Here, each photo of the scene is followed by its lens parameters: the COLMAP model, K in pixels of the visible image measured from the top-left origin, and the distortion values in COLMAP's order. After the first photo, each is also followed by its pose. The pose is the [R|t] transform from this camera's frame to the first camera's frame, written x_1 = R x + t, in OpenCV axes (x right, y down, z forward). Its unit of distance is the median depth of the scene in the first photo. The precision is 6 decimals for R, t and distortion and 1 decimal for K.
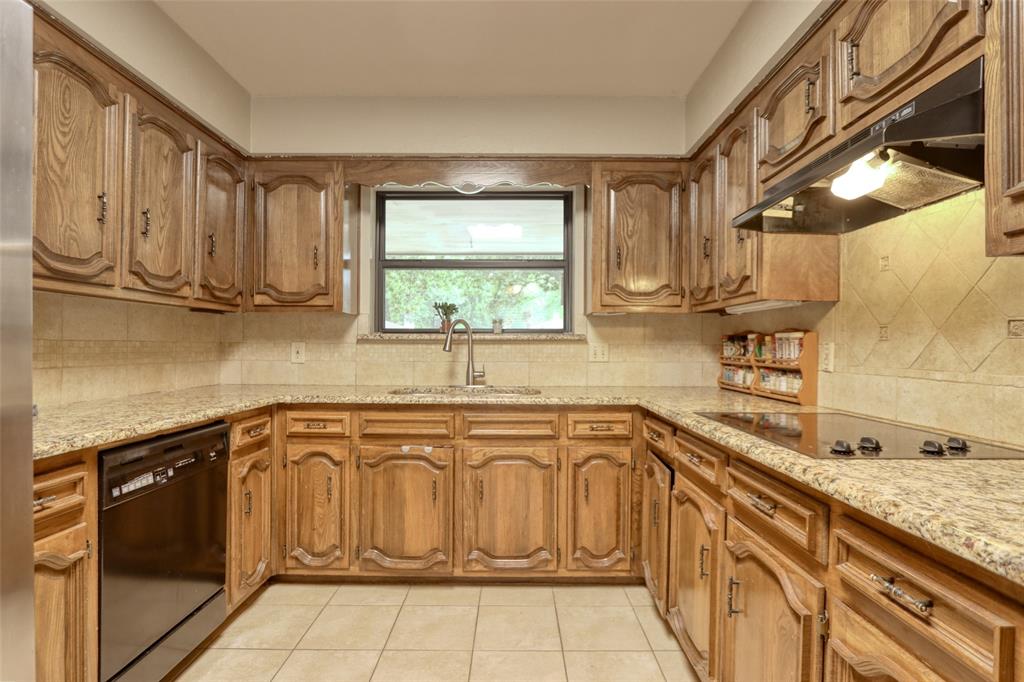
lens RADIAL K [[509.4, 0, 514.1], [0, 509.4, 348.4], [0, 0, 1]] dist [-0.015316, 0.002283]
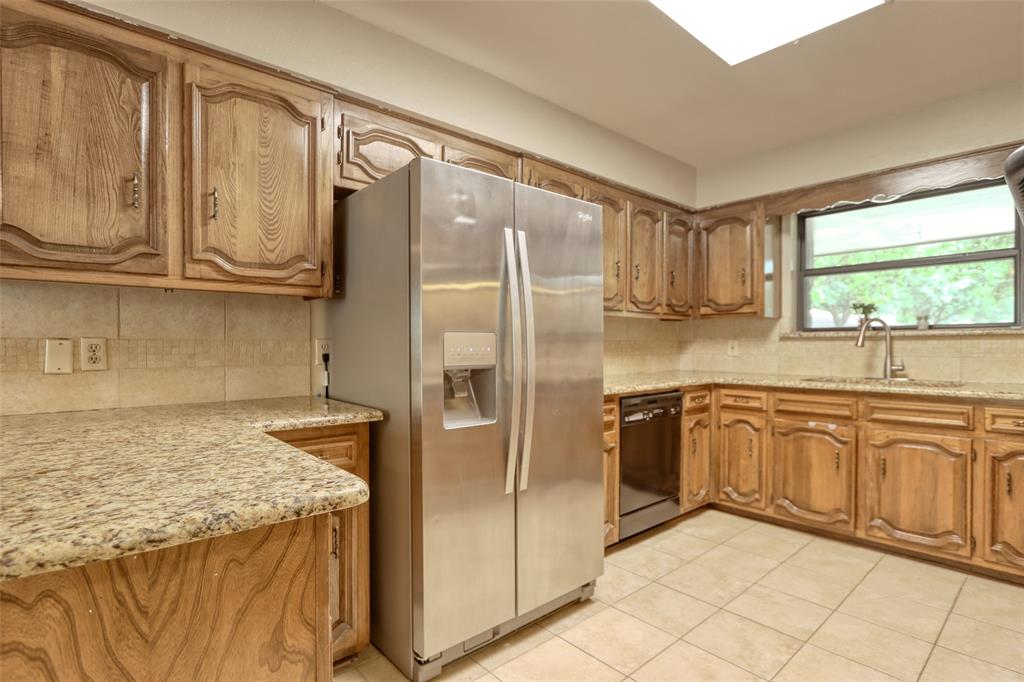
lens RADIAL K [[509.4, 0, 514.1], [0, 509.4, 348.4], [0, 0, 1]] dist [-0.015316, 0.002283]
pose [[0.660983, -0.000803, -0.750400, 0.237486], [0.003507, 0.999992, 0.002019, 0.005213], [0.750392, -0.003966, 0.660981, -0.373671]]
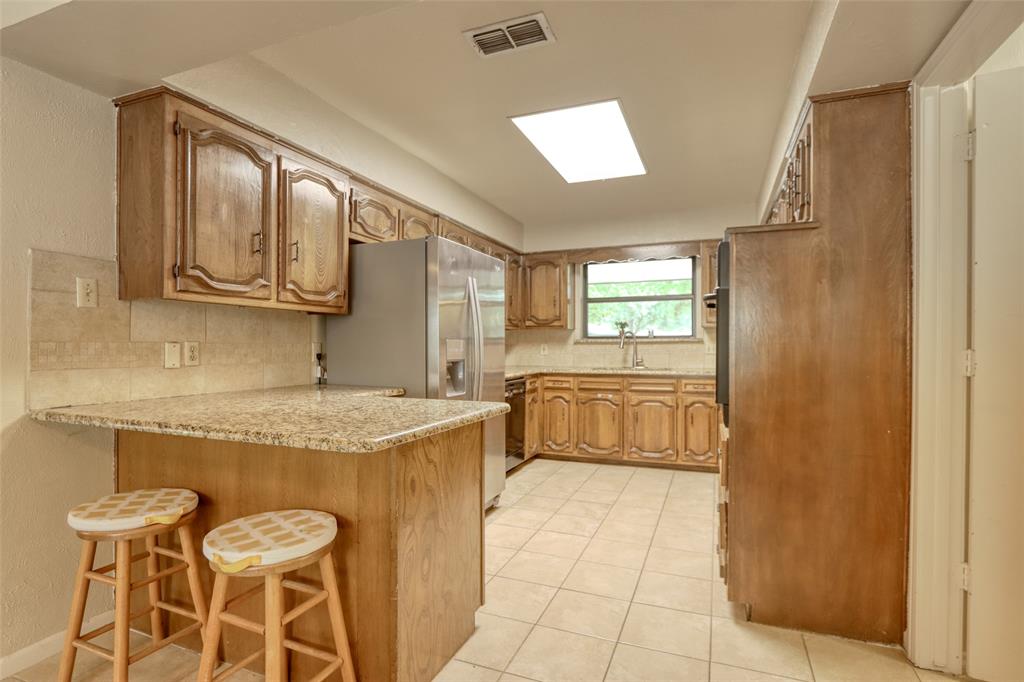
lens RADIAL K [[509.4, 0, 514.1], [0, 509.4, 348.4], [0, 0, 1]] dist [-0.015316, 0.002283]
pose [[0.926902, -0.005403, -0.375265, 0.239738], [0.005405, 0.999985, -0.001048, 0.006965], [0.375265, -0.001057, 0.926917, -1.032847]]
